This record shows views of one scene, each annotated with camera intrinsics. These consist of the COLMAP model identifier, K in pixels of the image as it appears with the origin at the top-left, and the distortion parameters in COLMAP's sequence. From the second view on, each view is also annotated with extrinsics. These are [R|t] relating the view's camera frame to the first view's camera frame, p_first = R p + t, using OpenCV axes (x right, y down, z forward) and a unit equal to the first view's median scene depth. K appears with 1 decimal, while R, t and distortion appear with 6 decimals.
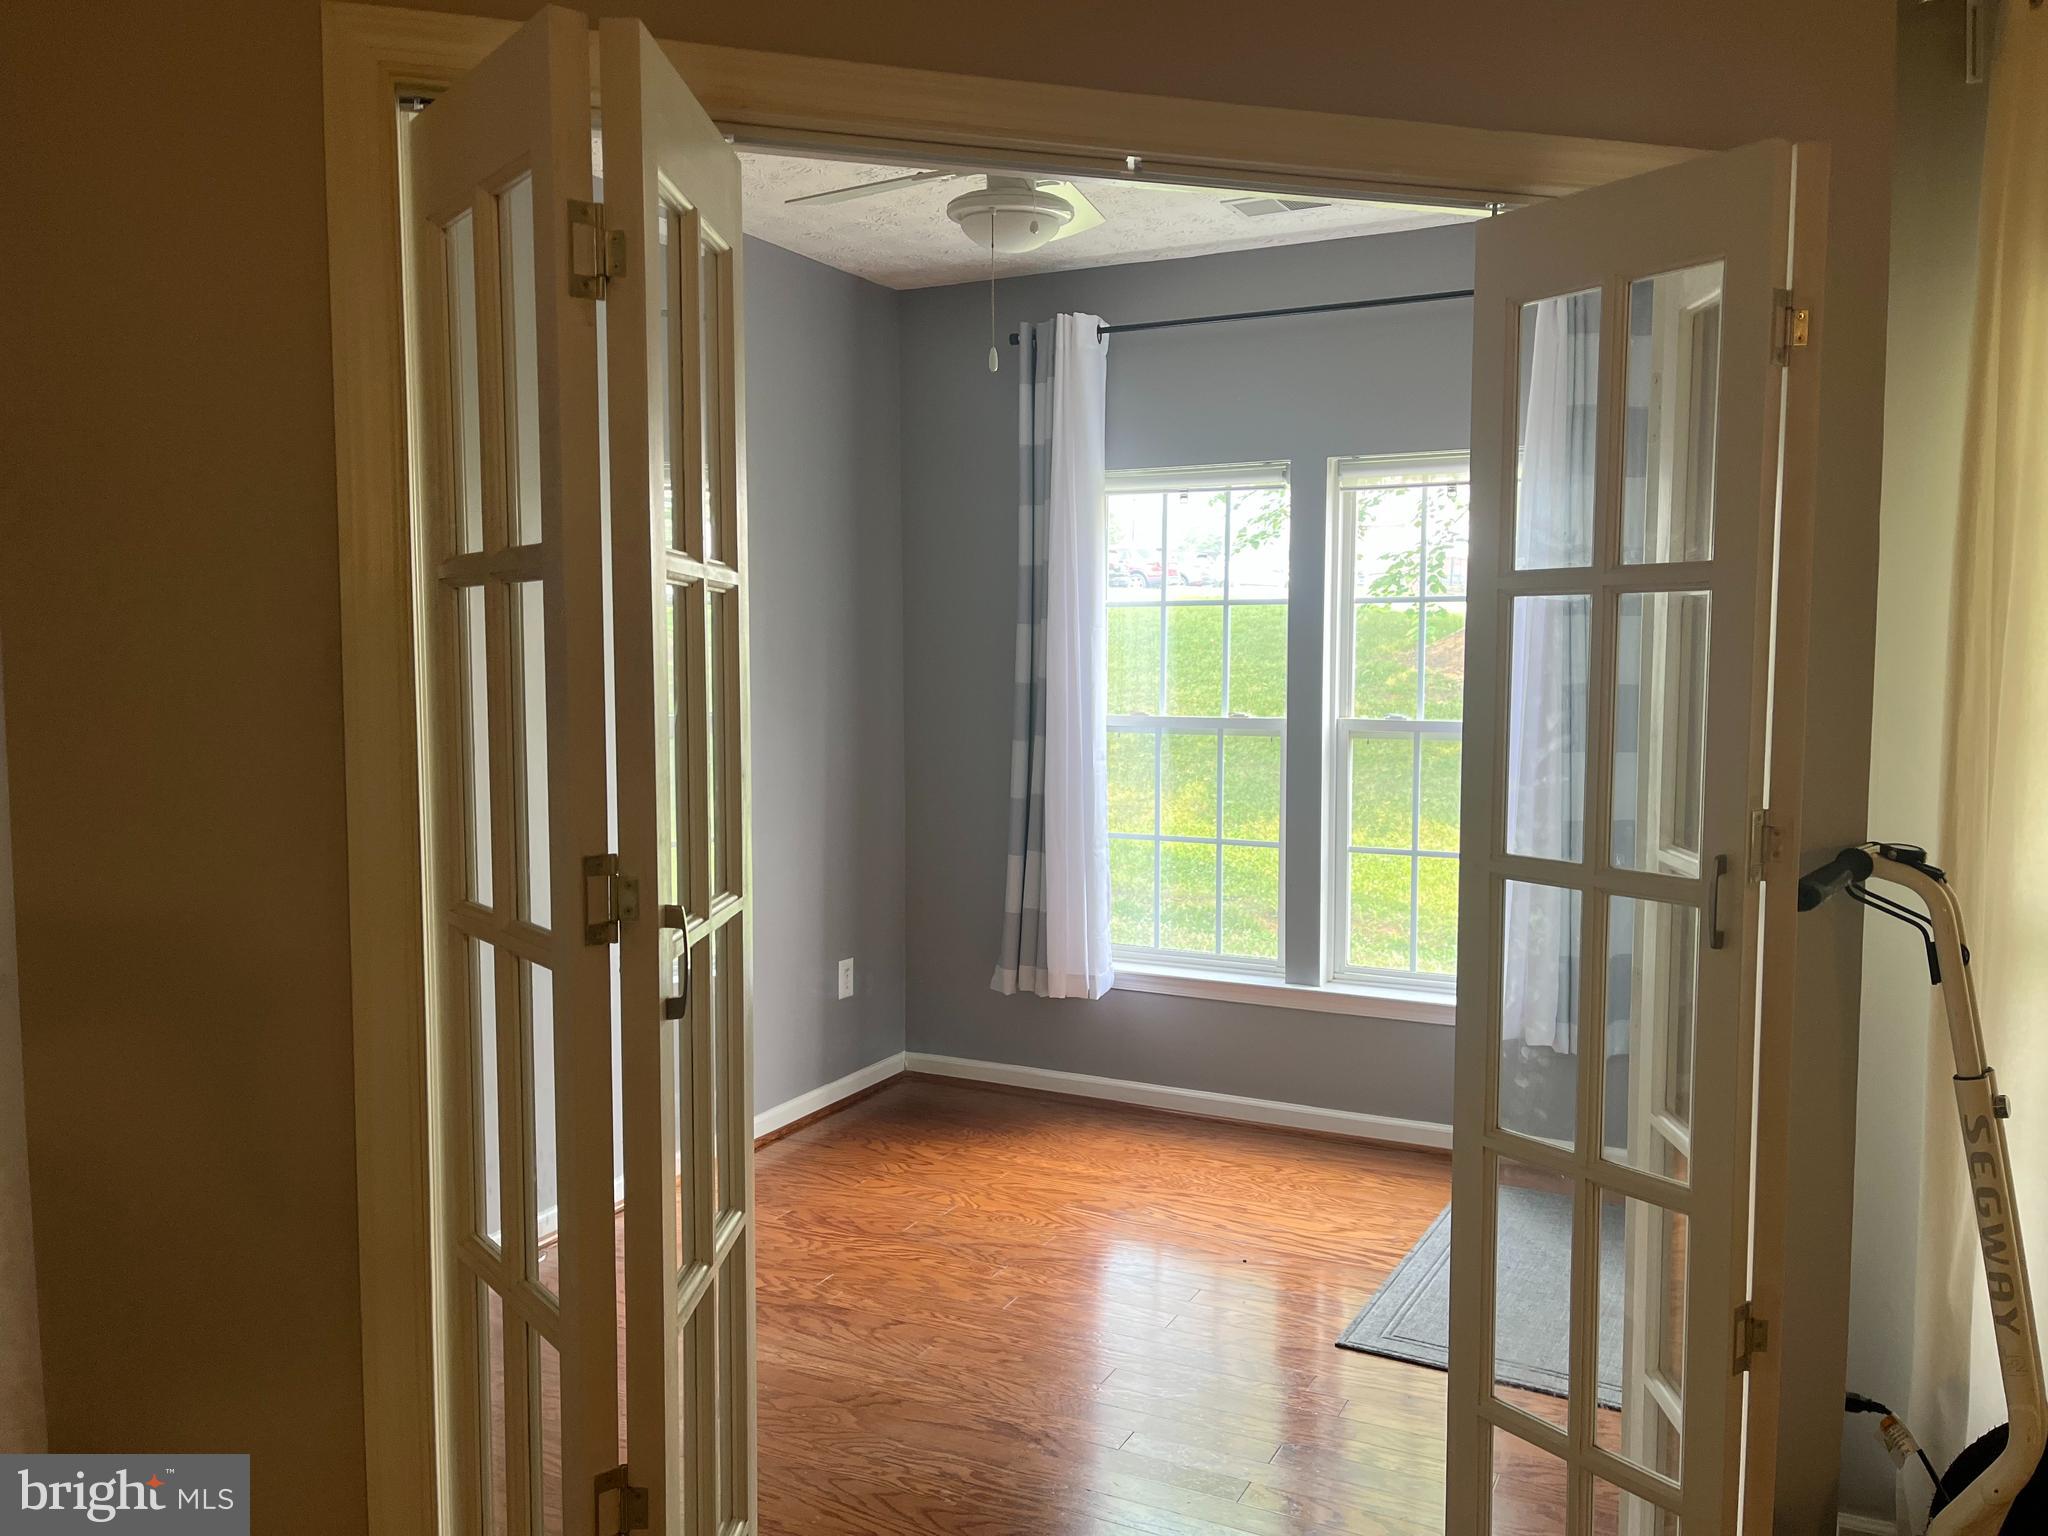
lens RADIAL K [[1564.3, 0, 1029.9], [0, 1564.3, 763.6], [0, 0, 1]] dist [0.101838, -0.122629]
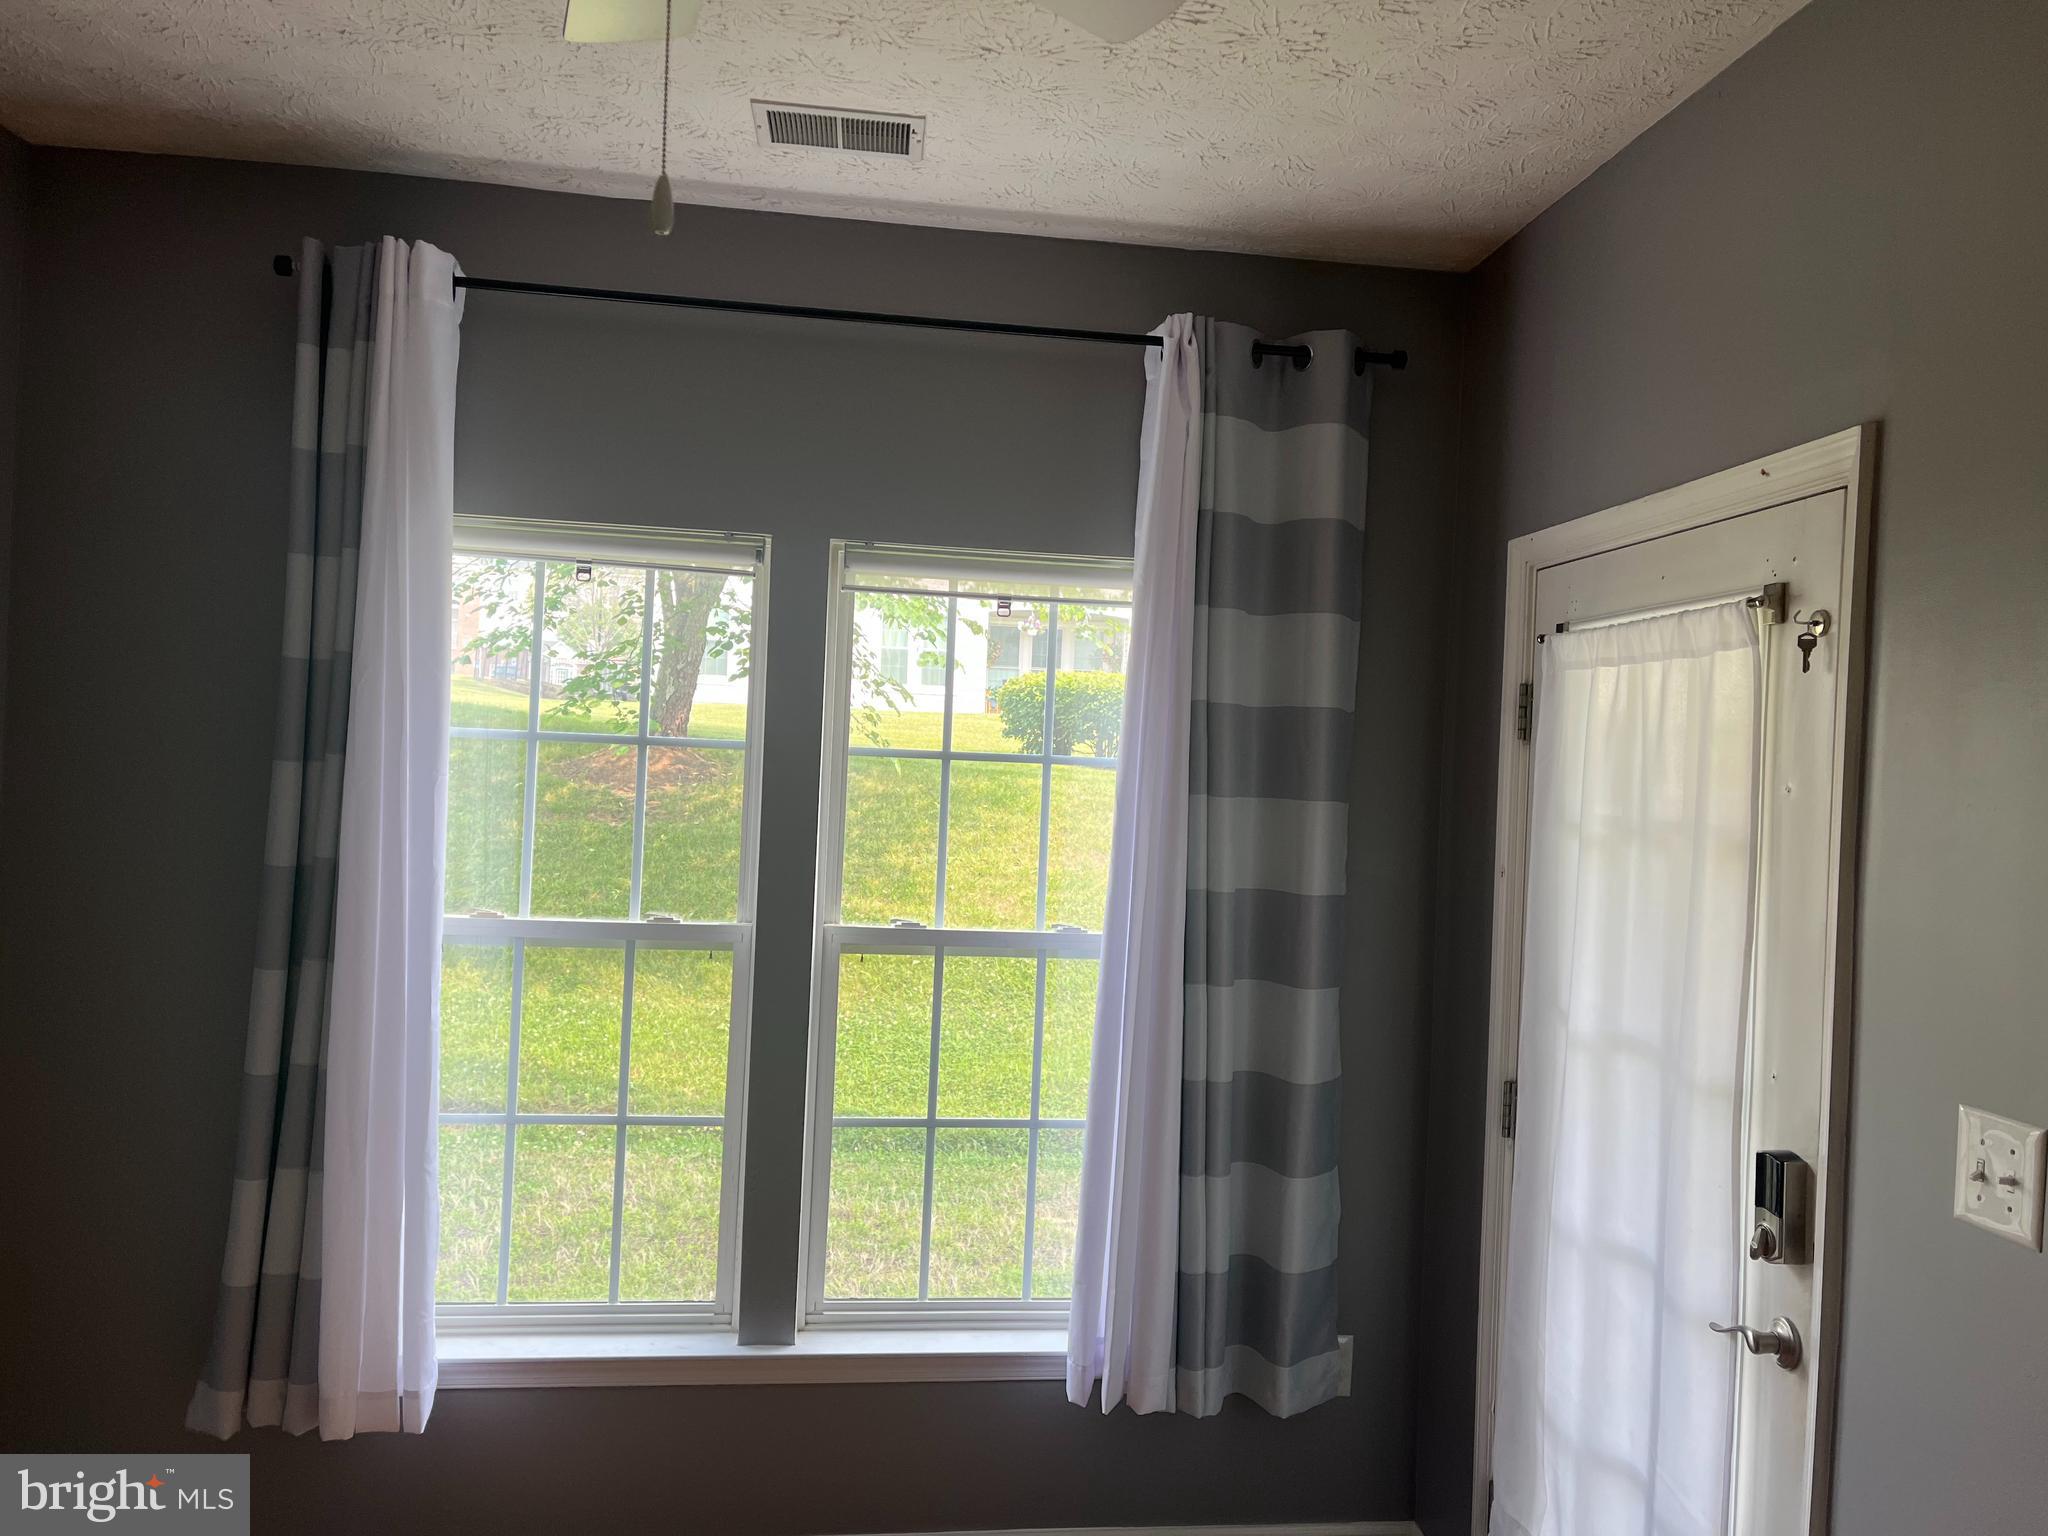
lens RADIAL K [[1564.3, 0, 1029.9], [0, 1564.3, 763.6], [0, 0, 1]] dist [0.101838, -0.122629]
pose [[0.826501, 0.036117, 0.561776, -0.106381], [-0.004130, 0.998302, -0.058104, -0.057029], [-0.562921, 0.045703, 0.825246, 0.382902]]
